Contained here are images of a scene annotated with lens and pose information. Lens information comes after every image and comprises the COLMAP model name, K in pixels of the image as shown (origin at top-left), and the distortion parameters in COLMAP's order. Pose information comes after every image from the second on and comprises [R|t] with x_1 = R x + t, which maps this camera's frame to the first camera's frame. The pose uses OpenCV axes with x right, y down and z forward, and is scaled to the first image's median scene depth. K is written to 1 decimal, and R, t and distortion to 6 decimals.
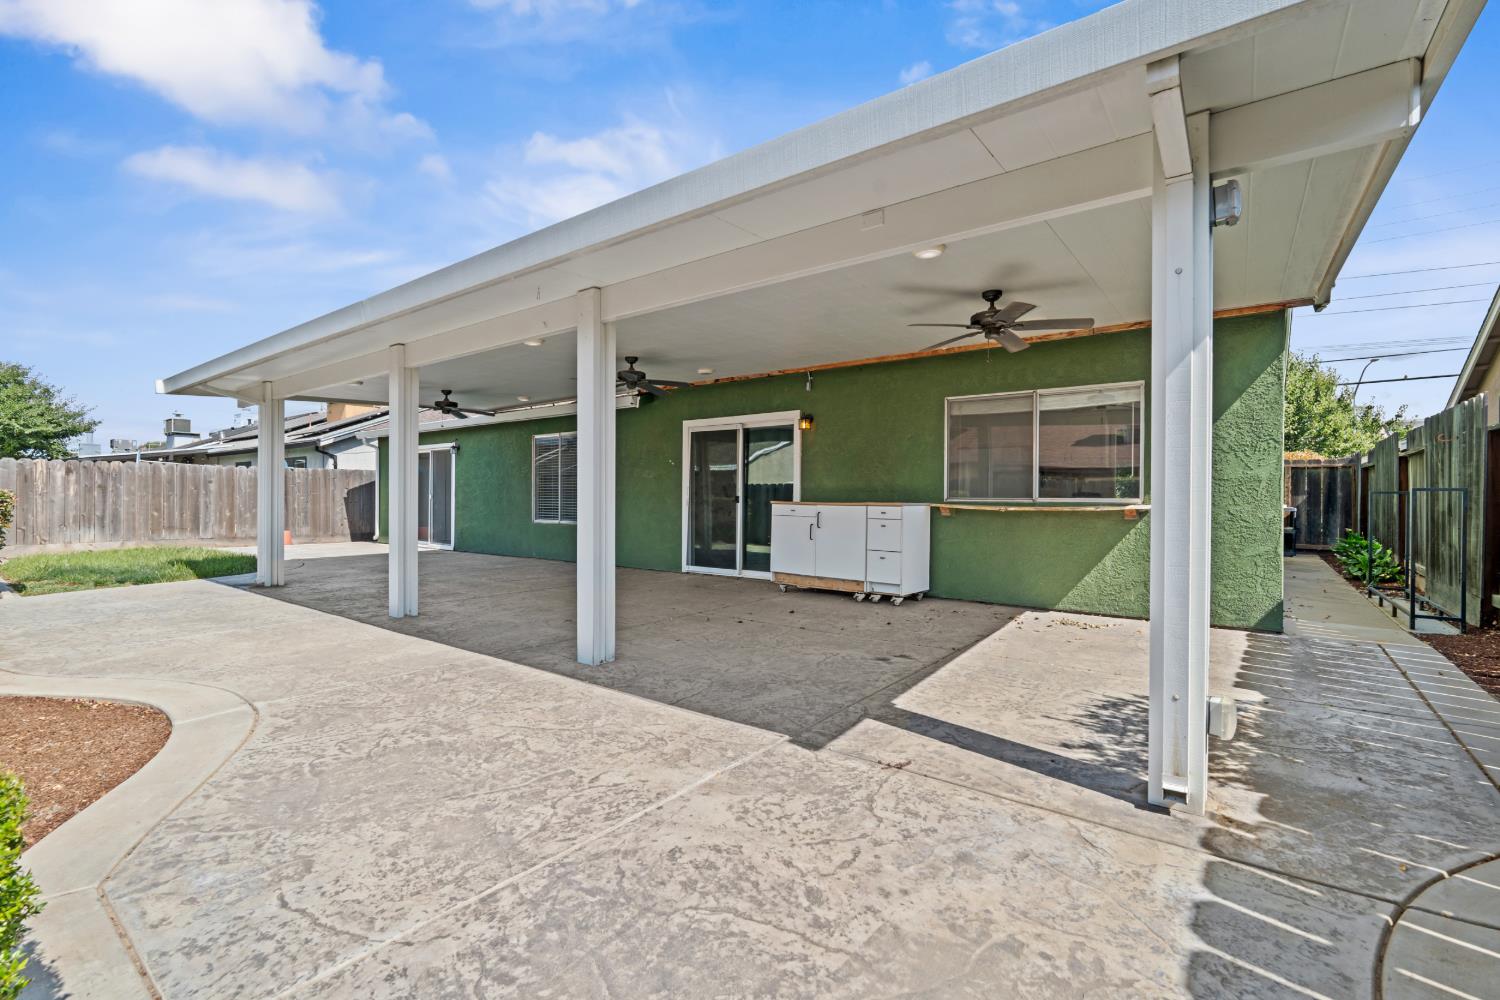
lens RADIAL K [[662.9, 0, 762.5], [0, 662.9, 497.4], [0, 0, 1]] dist [-0.010811, 0.000422]
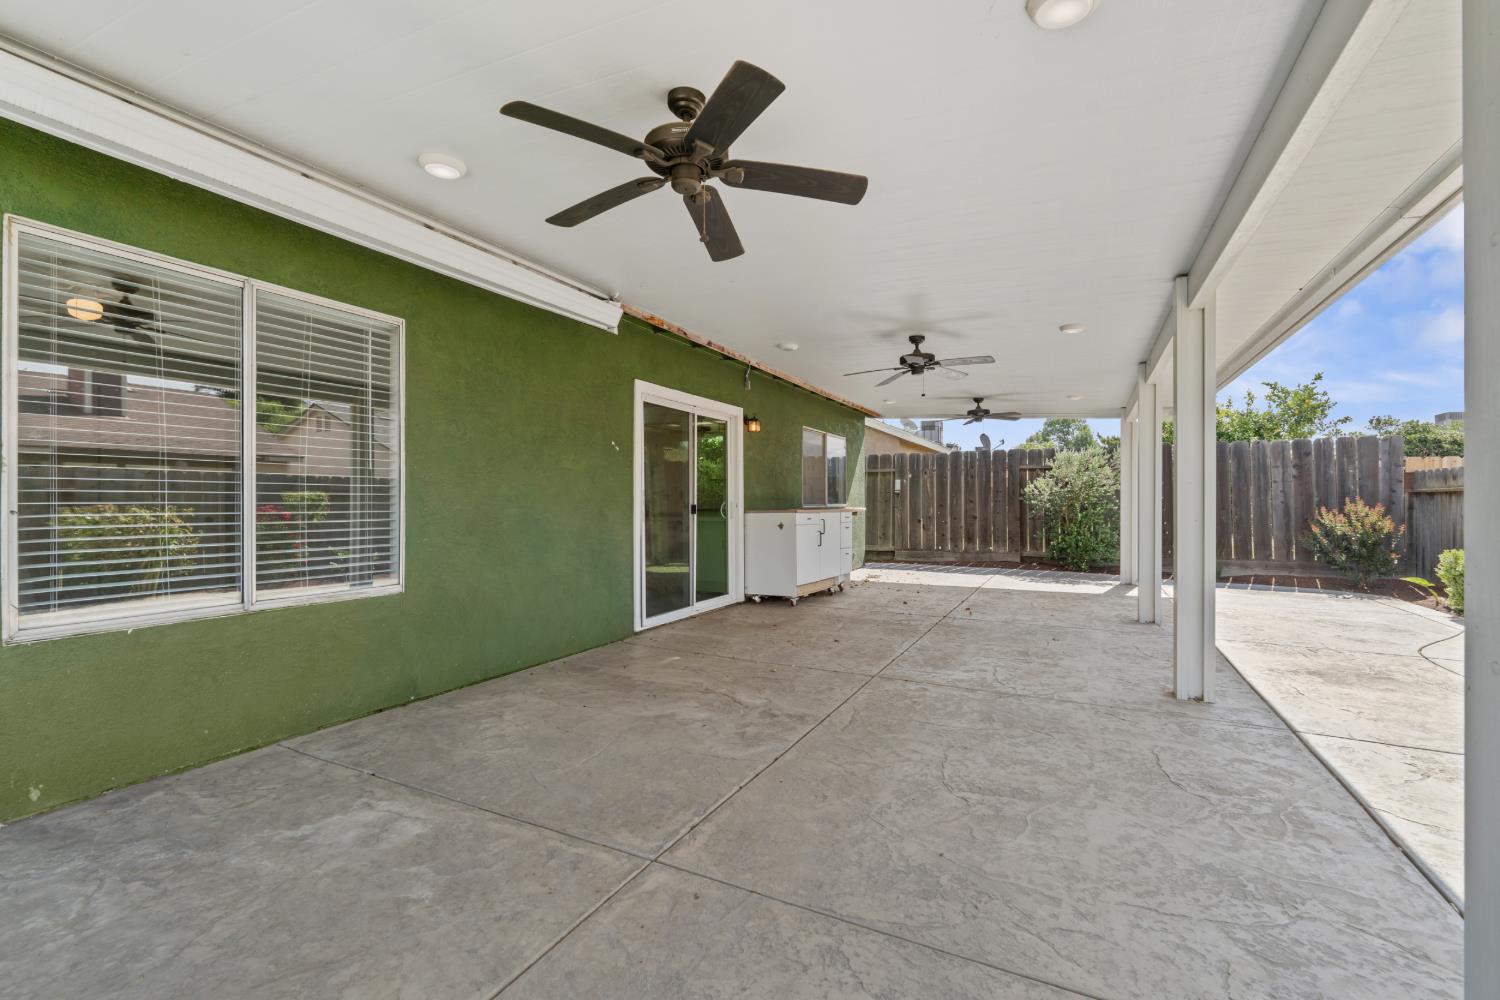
lens RADIAL K [[662.9, 0, 757.3], [0, 662.9, 500.0], [0, 0, 1]] dist [-0.010811, 0.000422]
pose [[-0.194546, -0.002542, 0.980890, -0.707489], [-0.001524, 0.999996, 0.002289, -0.007943], [-0.980892, -0.001049, -0.194549, 0.978076]]
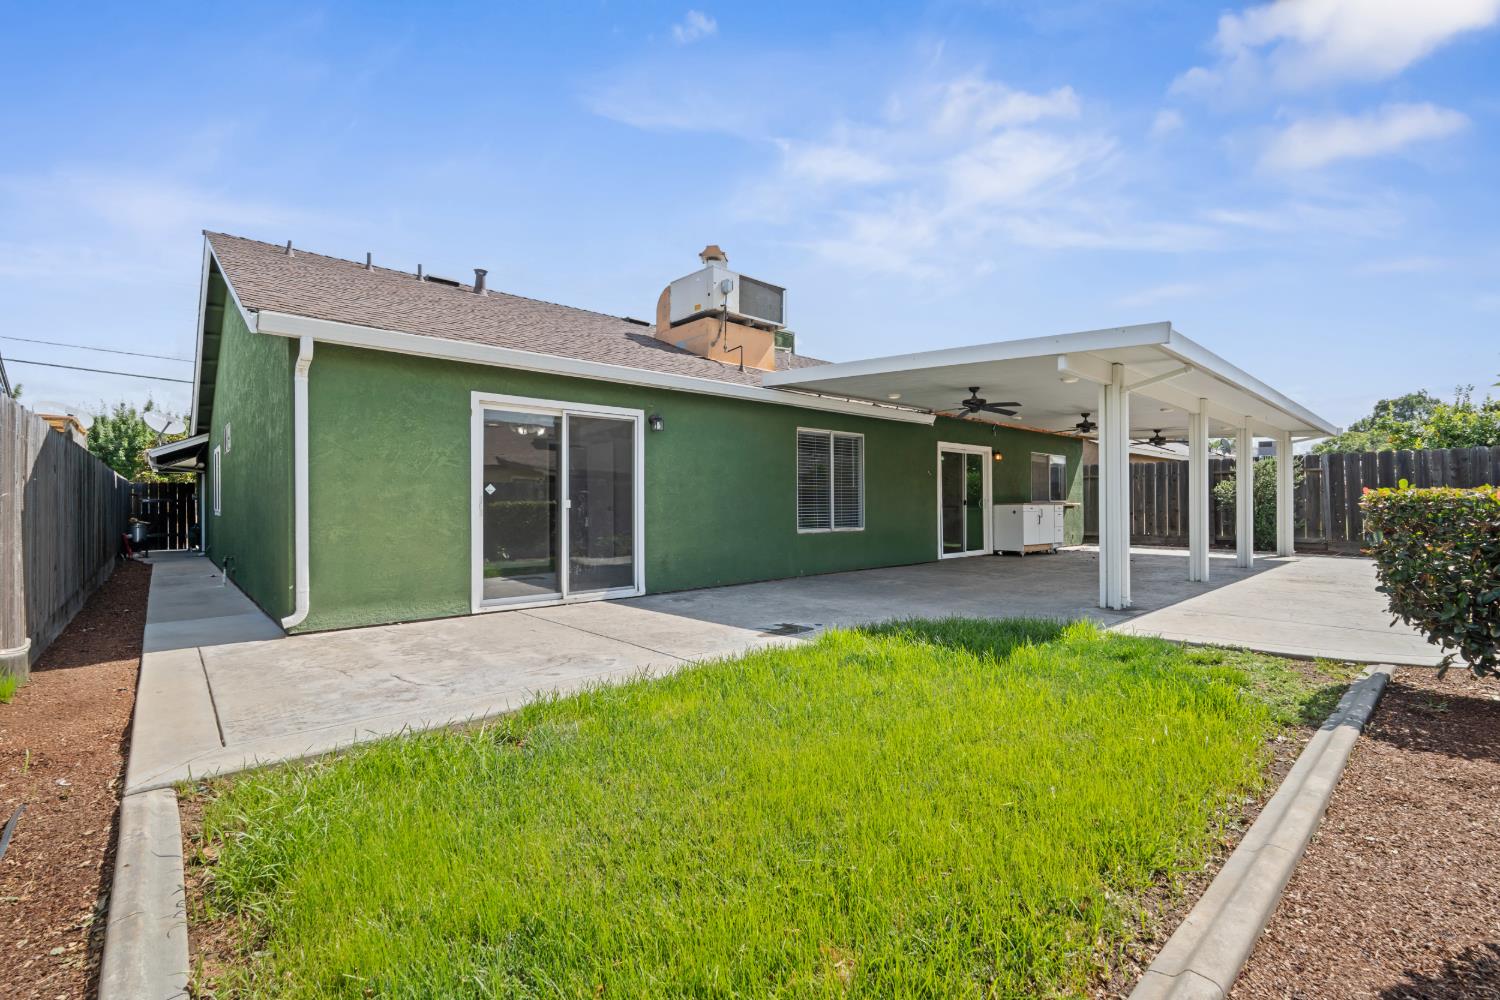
lens RADIAL K [[662.9, 0, 761.3], [0, 662.9, 498.1], [0, 0, 1]] dist [-0.010811, 0.000422]
pose [[0.162940, 0.001059, 0.986635, -1.389988], [0.003408, 0.999993, -0.001636, -0.005247], [-0.986630, 0.003629, 0.162936, 1.094482]]
